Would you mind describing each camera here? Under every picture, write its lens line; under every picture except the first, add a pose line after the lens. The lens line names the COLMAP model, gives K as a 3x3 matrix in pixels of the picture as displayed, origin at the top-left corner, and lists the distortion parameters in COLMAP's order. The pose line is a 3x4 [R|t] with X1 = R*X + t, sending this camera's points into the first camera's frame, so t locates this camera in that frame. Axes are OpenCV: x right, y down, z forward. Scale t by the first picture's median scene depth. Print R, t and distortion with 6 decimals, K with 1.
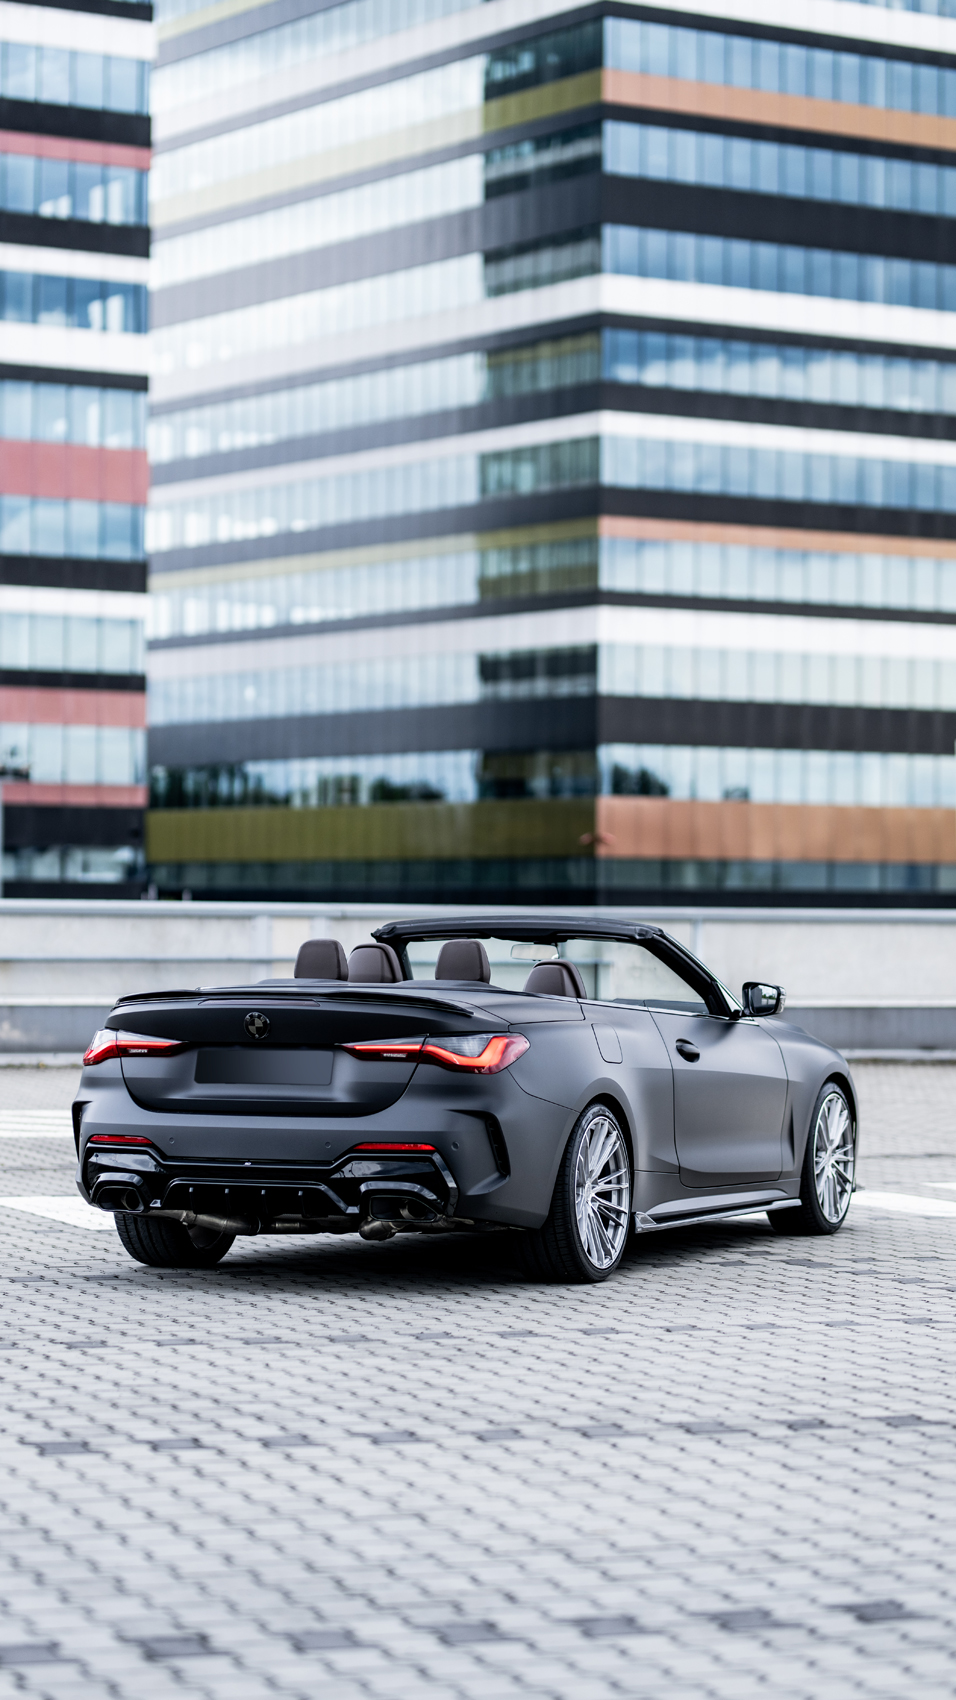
lens RADIAL K [[4104.3, 0, 387.5], [0, 4104.3, 850.2], [0, 0, 1]] dist [-0.002973, -0.235017]
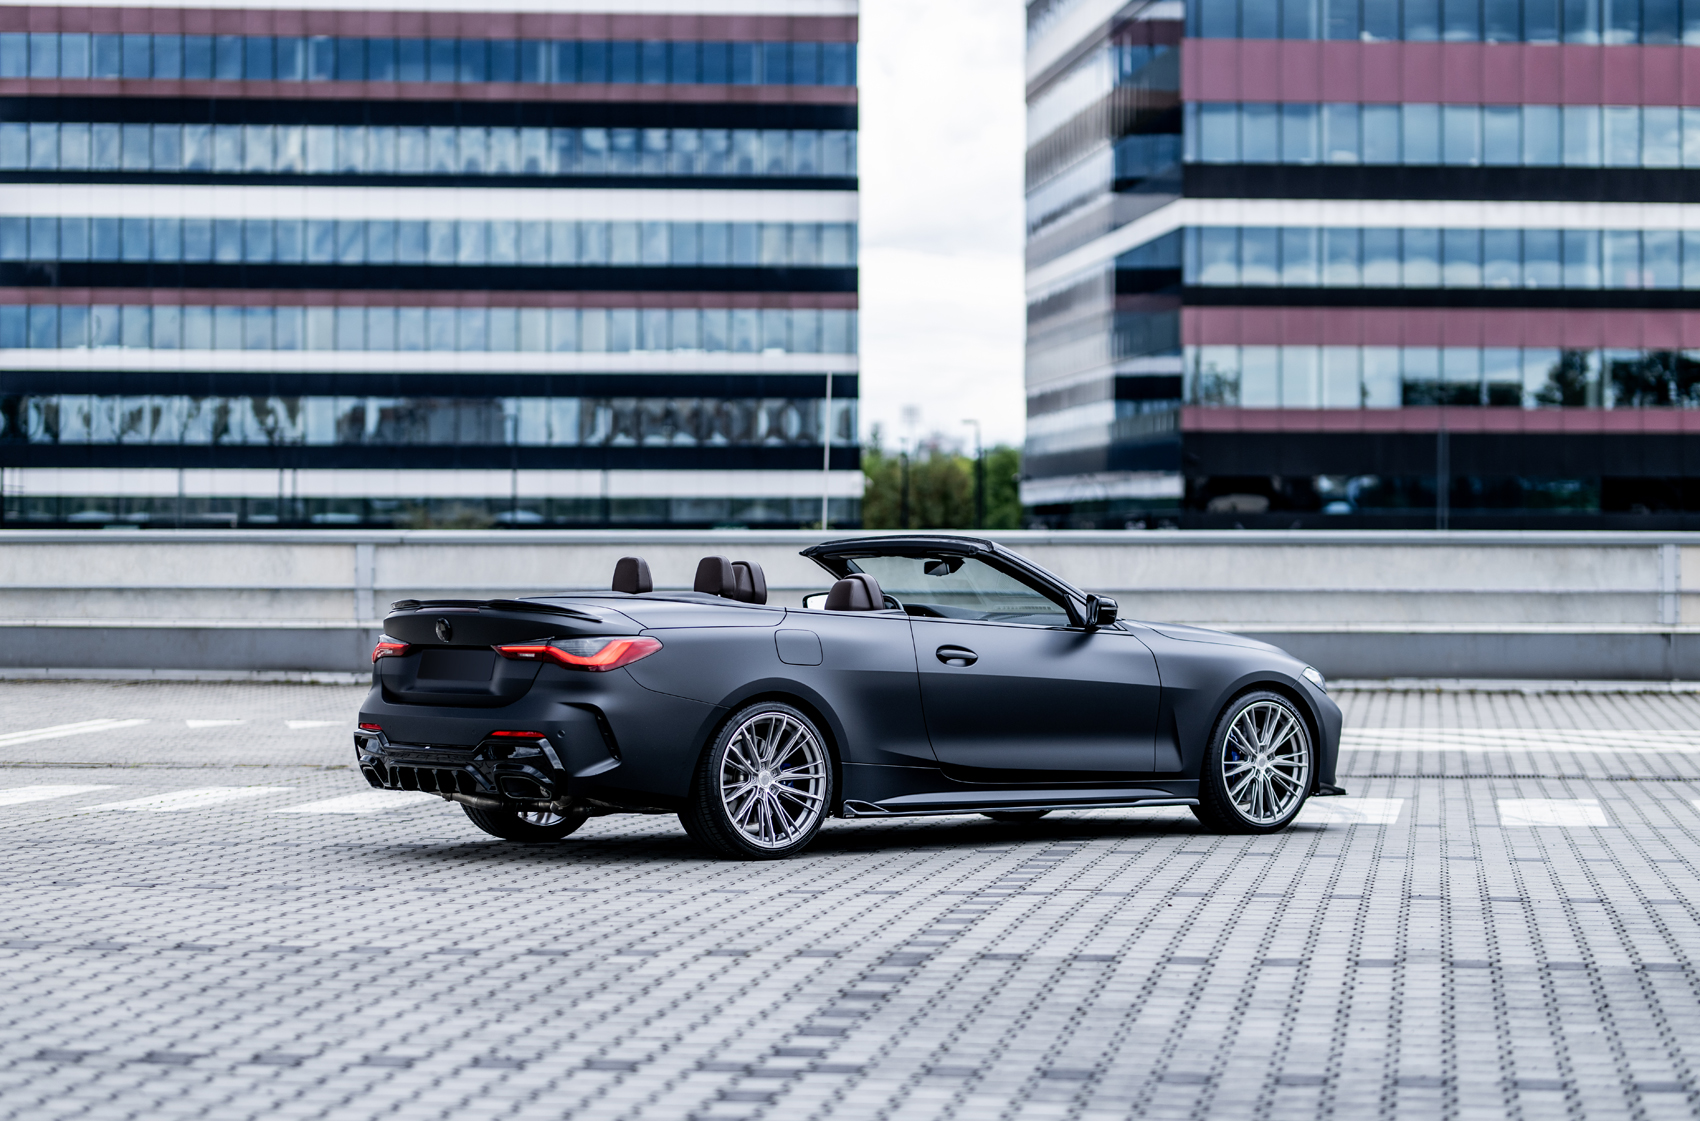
lens RADIAL K [[4136.3, 0, 850.0], [0, 4136.3, 560.5], [0, 0, 1]] dist [-0.073120, -0.372177]
pose [[0.896912, -0.008364, -0.442129, 0.522603], [0.015670, 0.999794, 0.012874, 0.008132], [0.441930, -0.018475, 0.896859, -0.007026]]
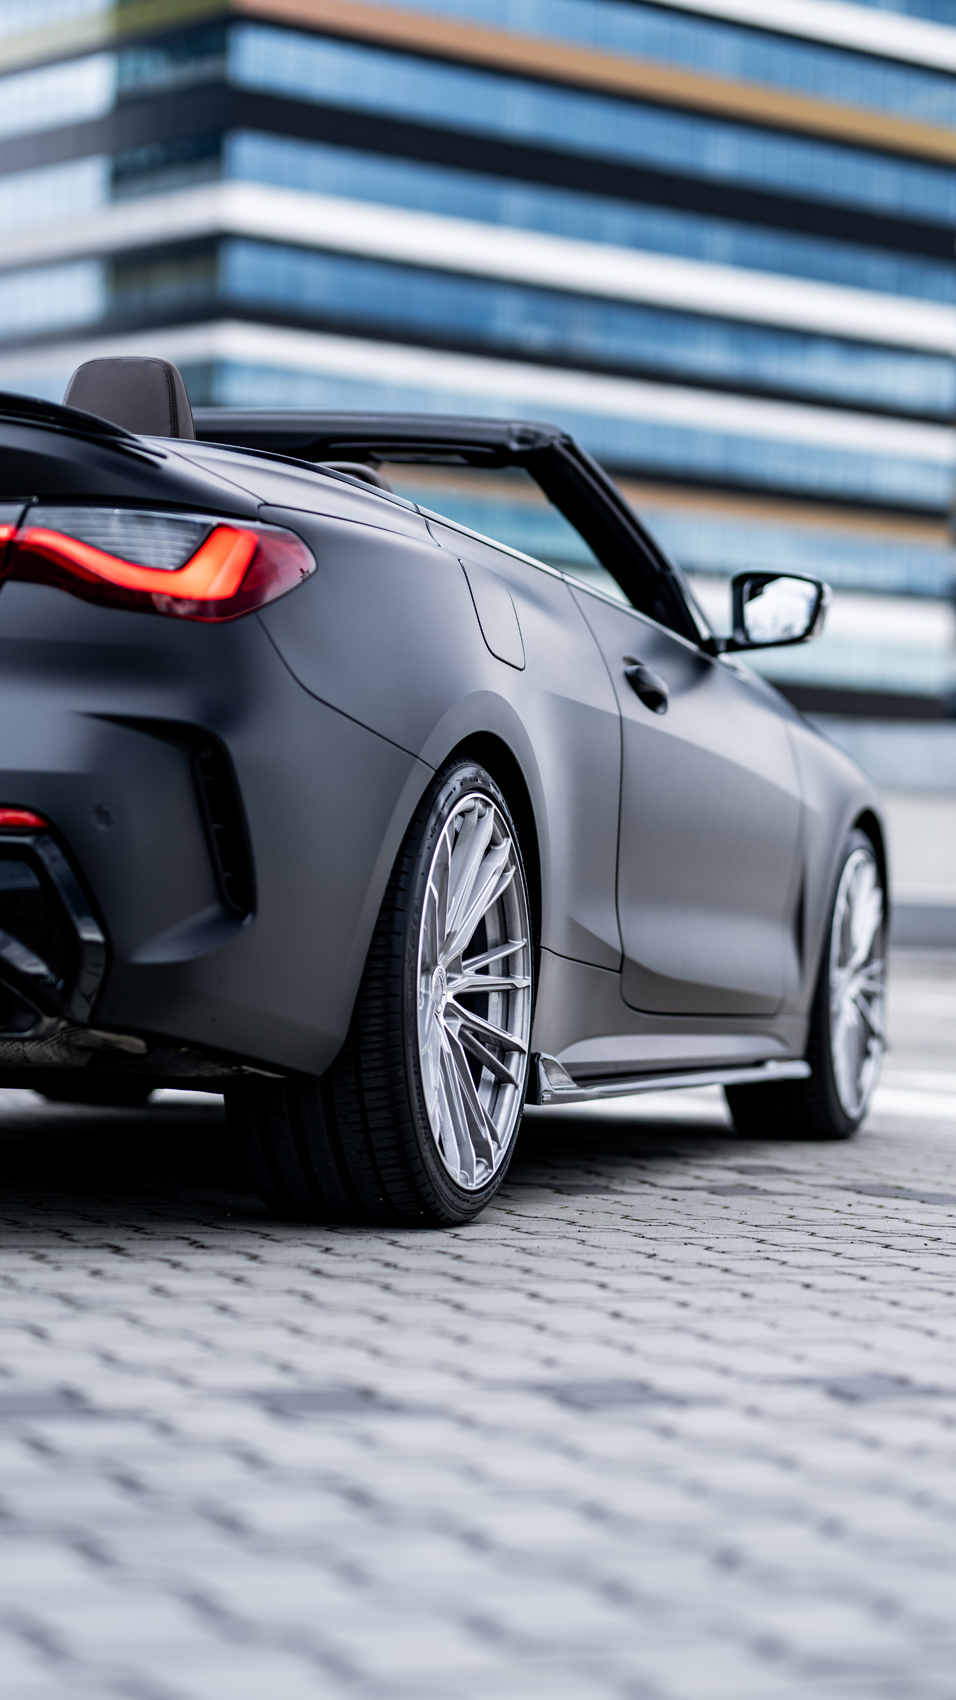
lens RADIAL K [[3981.1, 0, 478.0], [0, 3981.1, 850.0], [0, 0, 1]] dist [-0.013321, -0.112047]
pose [[0.991800, 0.034910, 0.122938, 0.005893], [-0.036058, 0.999324, 0.007130, 0.061605], [-0.122606, -0.011504, 0.992389, 0.576065]]
